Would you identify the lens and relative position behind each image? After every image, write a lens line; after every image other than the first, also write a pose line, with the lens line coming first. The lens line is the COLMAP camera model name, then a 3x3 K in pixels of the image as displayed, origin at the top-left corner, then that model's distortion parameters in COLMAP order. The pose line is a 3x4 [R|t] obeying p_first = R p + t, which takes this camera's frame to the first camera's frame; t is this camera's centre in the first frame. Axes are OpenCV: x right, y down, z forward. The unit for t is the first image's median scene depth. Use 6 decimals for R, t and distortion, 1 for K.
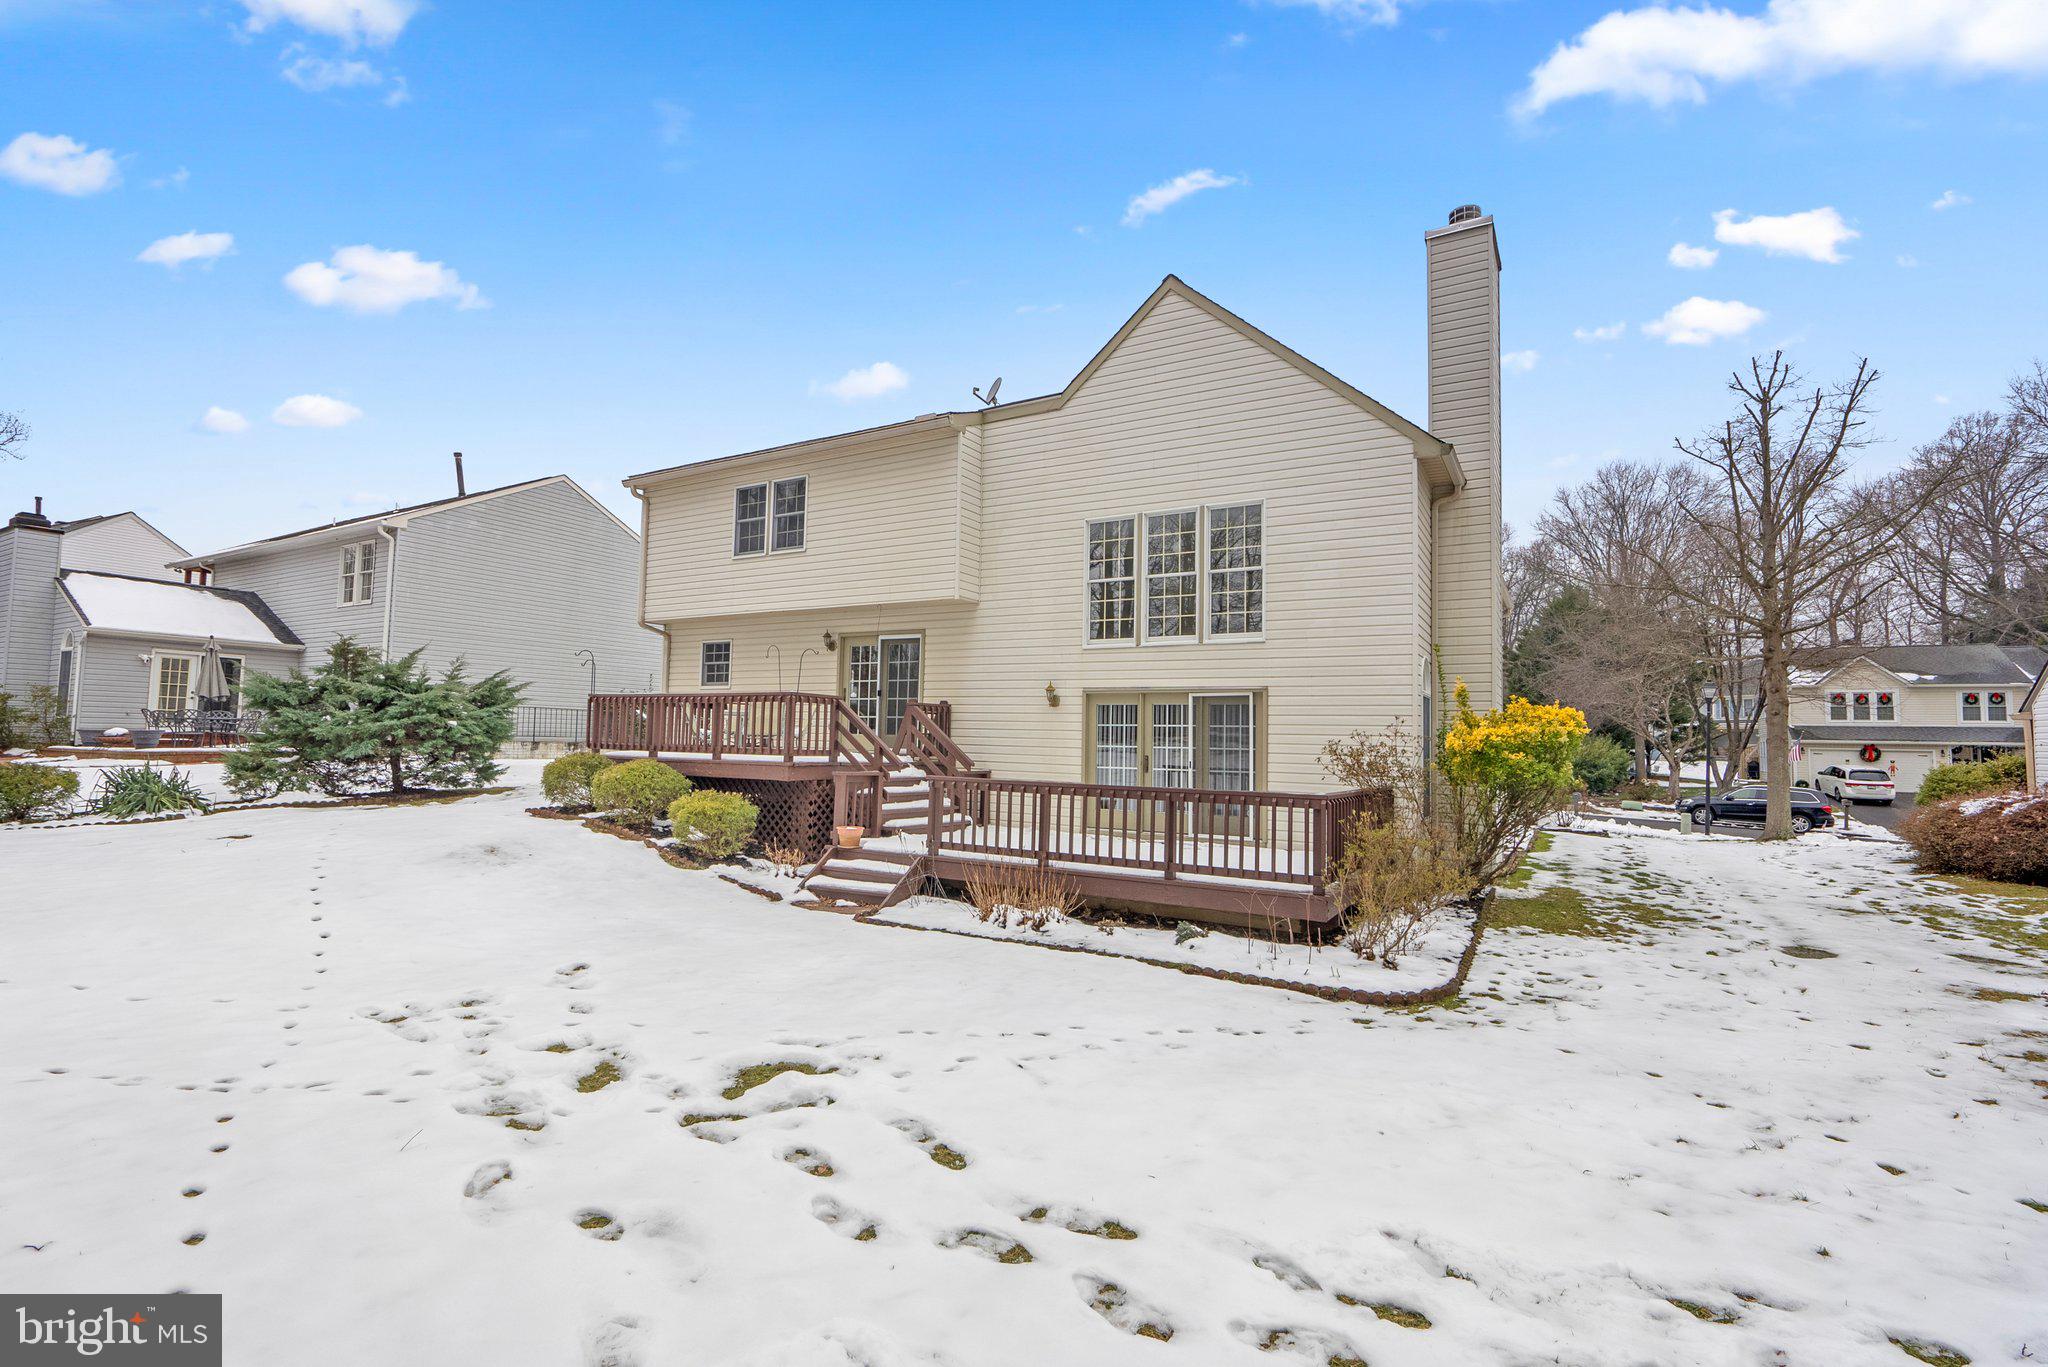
lens RADIAL K [[948.2, 0, 1025.4], [0, 948.2, 666.9], [0, 0, 1]] dist [-0.005688, -0.000555]
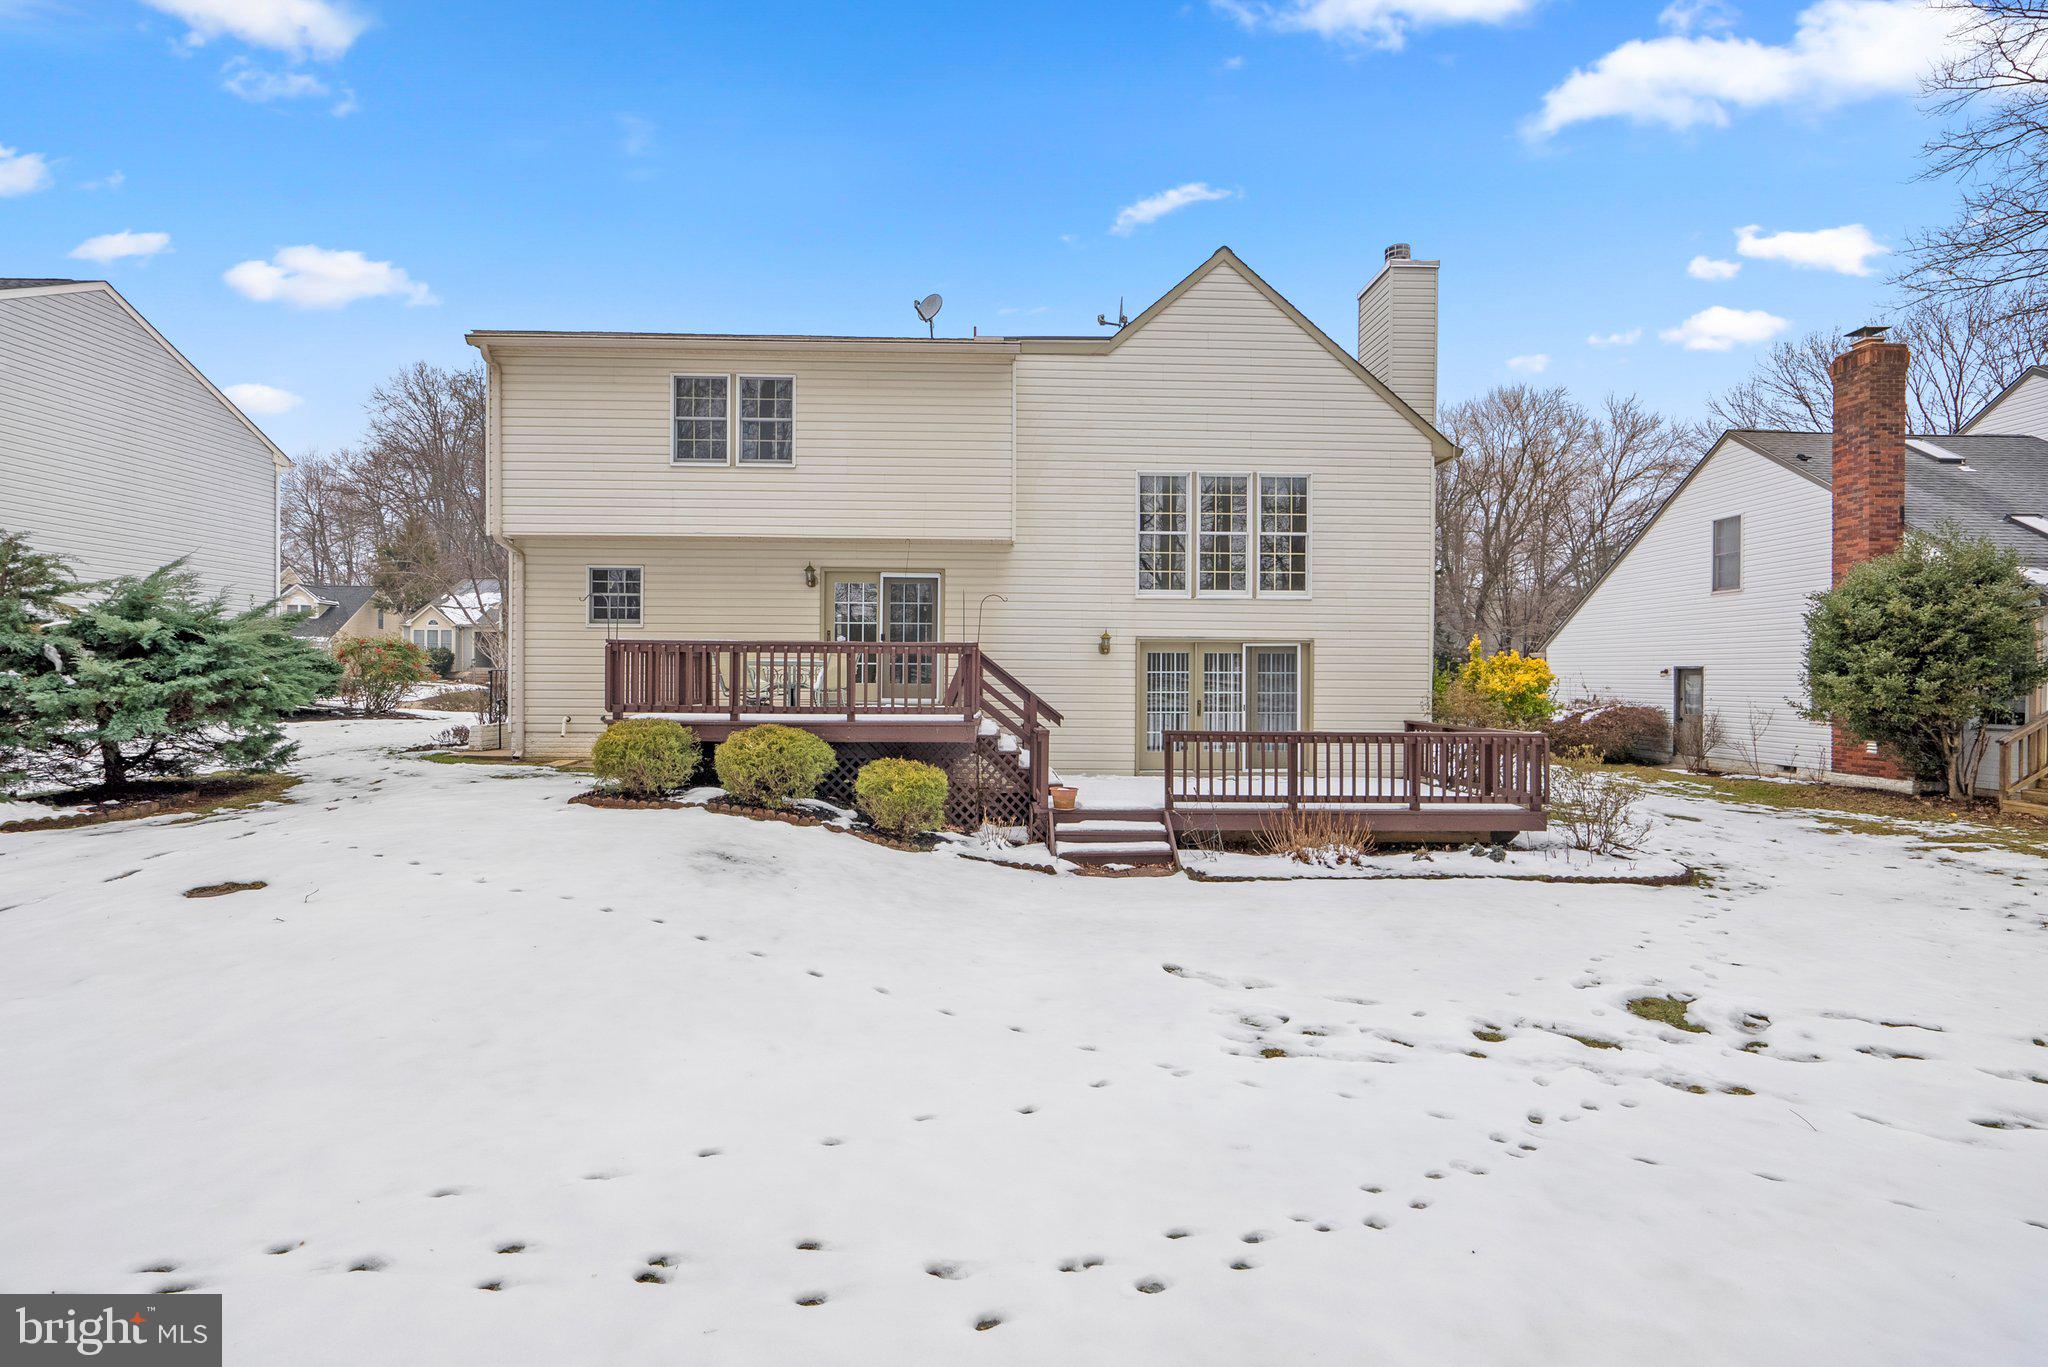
lens RADIAL K [[948.2, 0, 1034.6], [0, 948.2, 669.5], [0, 0, 1]] dist [-0.005688, -0.000555]
pose [[0.839876, -0.013064, 0.542621, -0.609010], [-0.033065, 0.996622, 0.075172, -0.016251], [-0.541771, -0.081077, 0.836607, 0.195629]]
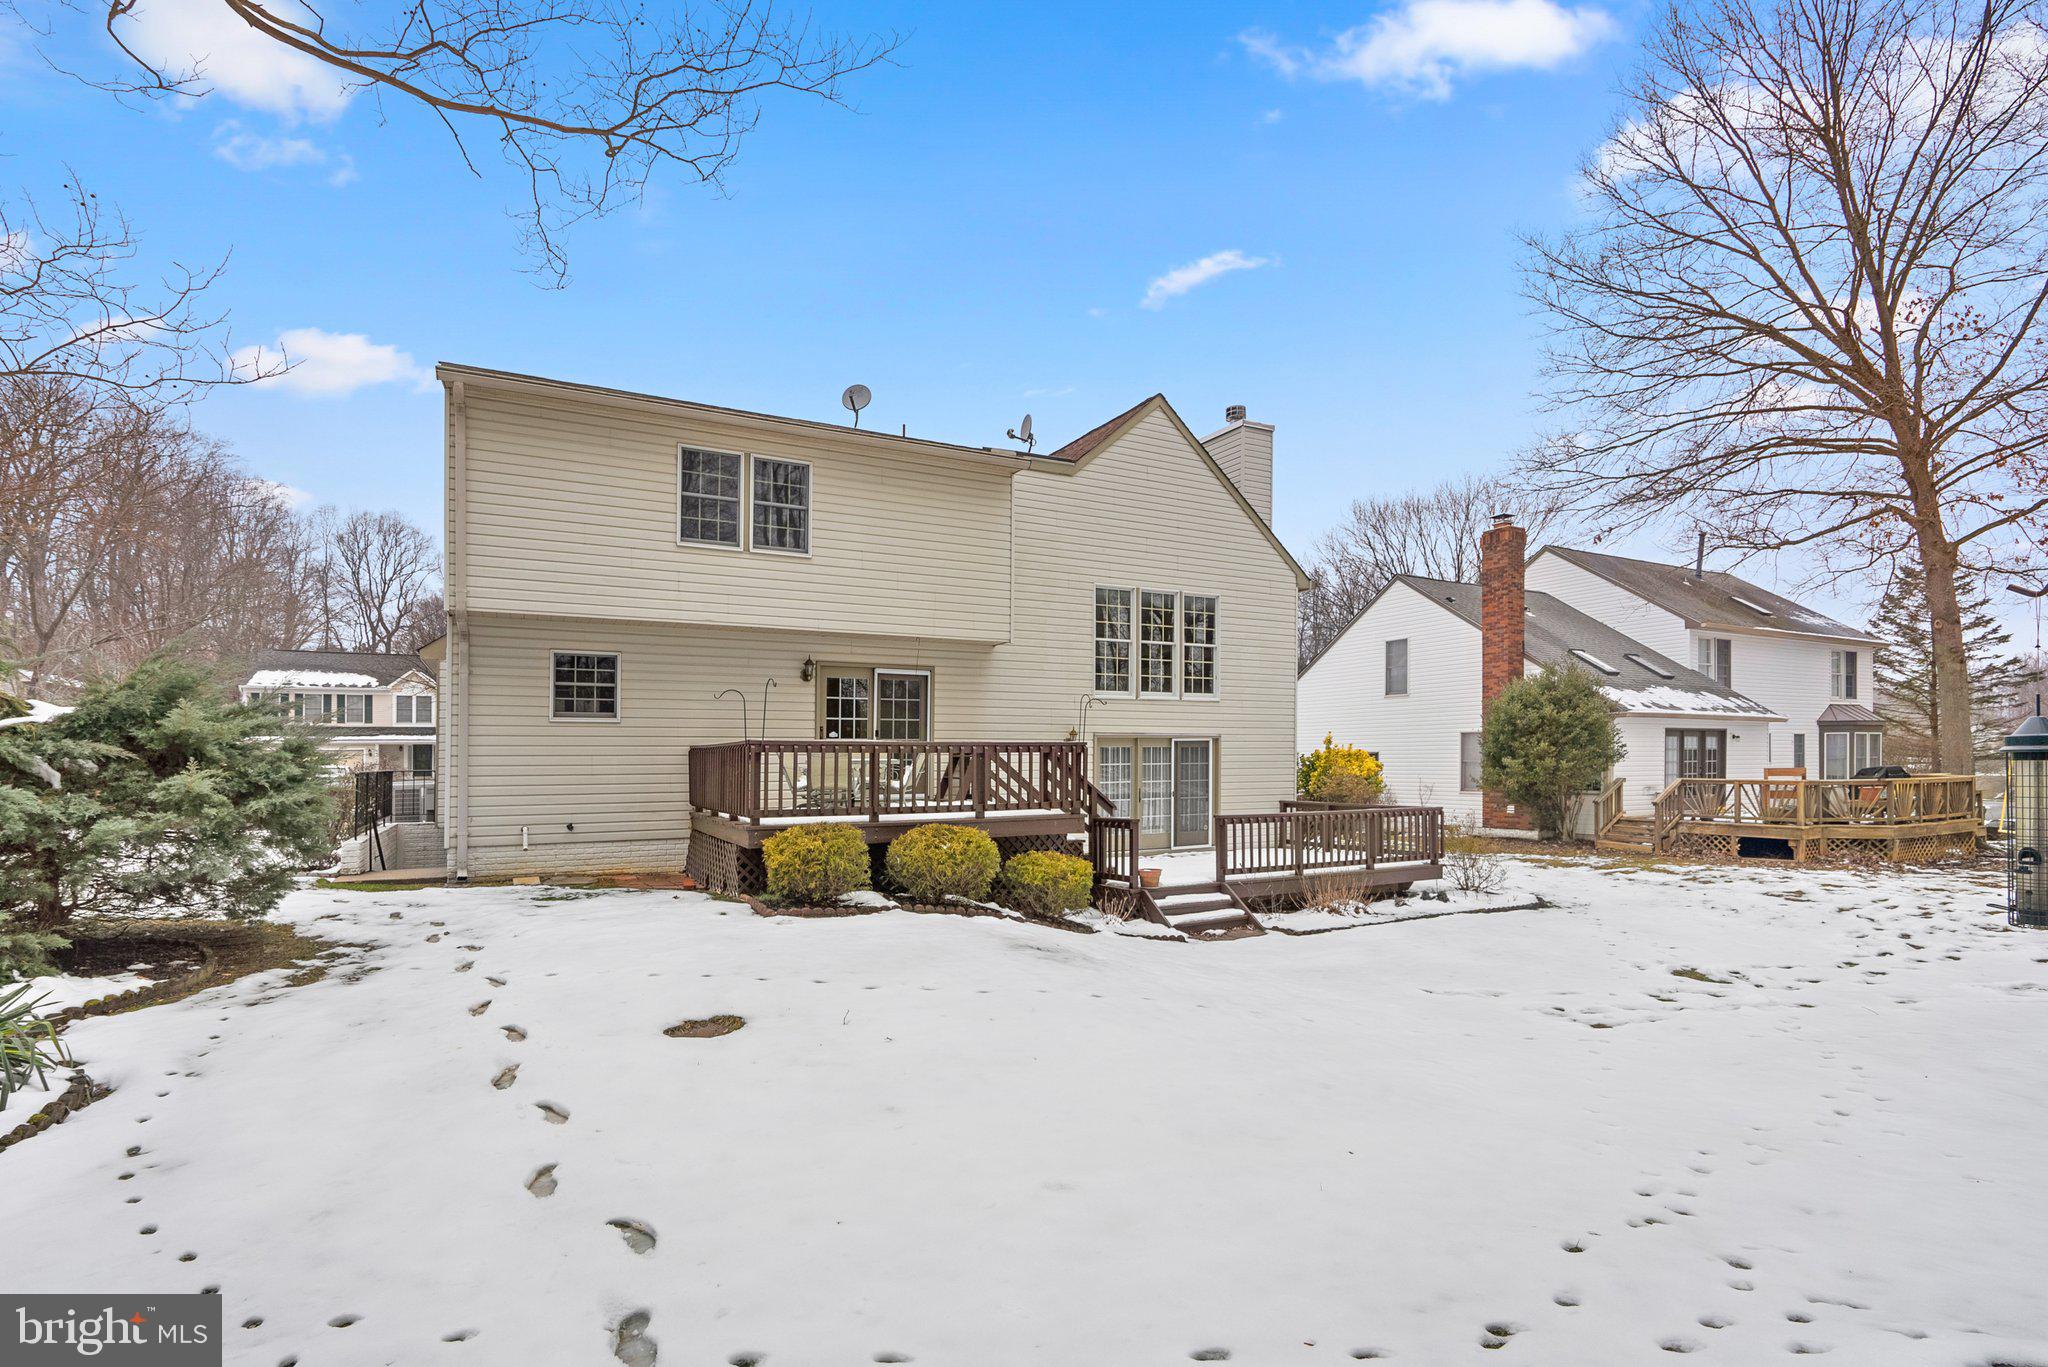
lens RADIAL K [[948.2, 0, 1071.2], [0, 948.2, 756.5], [0, 0, 1]] dist [-0.005688, -0.000555]
pose [[0.508496, -0.022264, 0.860777, -0.970601], [-0.053260, 0.996938, 0.057249, -0.013090], [-0.859416, -0.074955, 0.505753, 0.453123]]
